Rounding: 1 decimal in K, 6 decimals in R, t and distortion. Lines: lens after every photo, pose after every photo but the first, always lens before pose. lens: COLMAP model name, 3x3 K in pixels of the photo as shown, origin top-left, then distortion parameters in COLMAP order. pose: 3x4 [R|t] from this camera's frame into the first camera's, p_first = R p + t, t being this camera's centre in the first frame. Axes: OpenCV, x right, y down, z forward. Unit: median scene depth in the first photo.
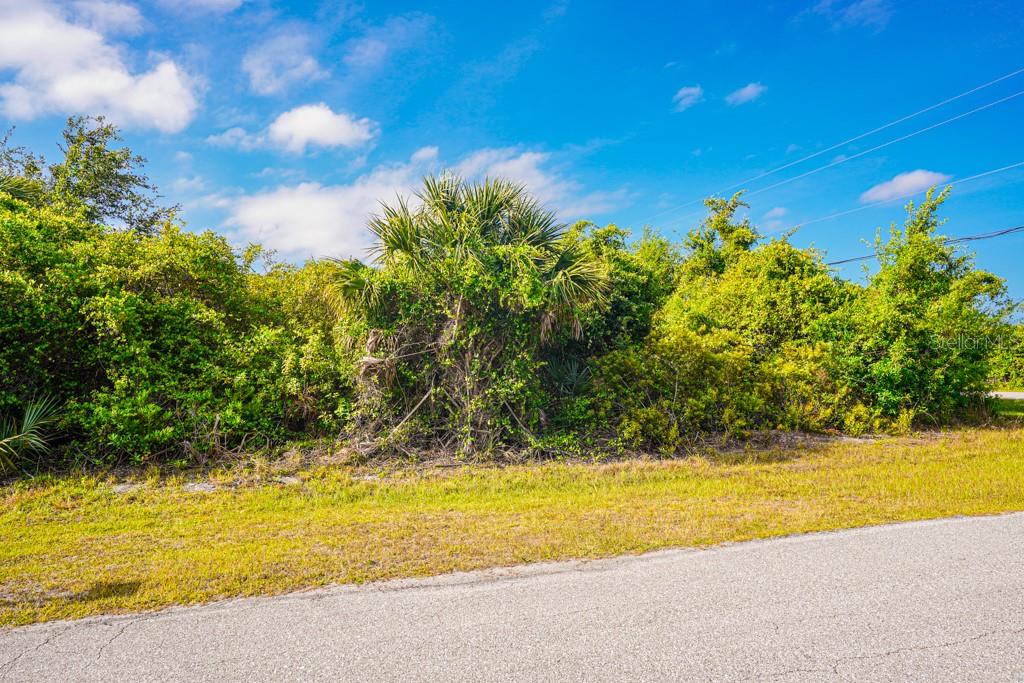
lens RADIAL K [[660.3, 0, 512.2], [0, 660.3, 335.0], [0, 0, 1]] dist [0.062758, 0.000354]
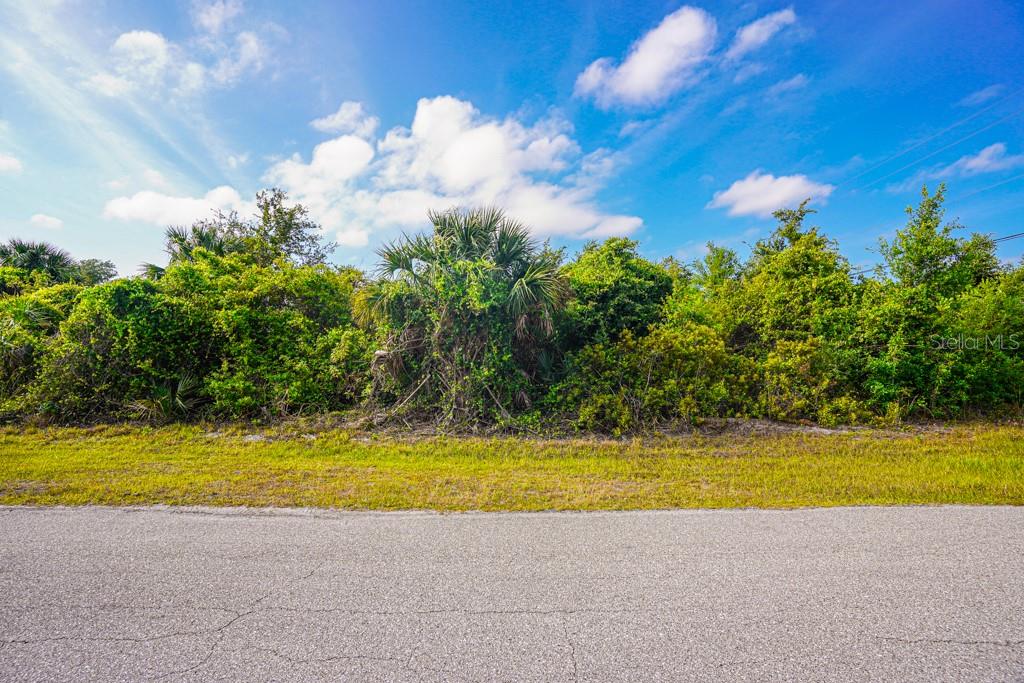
lens RADIAL K [[496.9, 0, 514.1], [0, 496.9, 343.6], [0, 0, 1]] dist [-0.003618, 0.000101]
pose [[0.943665, -0.003564, -0.330884, 0.335608], [0.008971, 0.999850, 0.014817, 0.006728], [0.330781, -0.016951, 0.943555, 0.130416]]
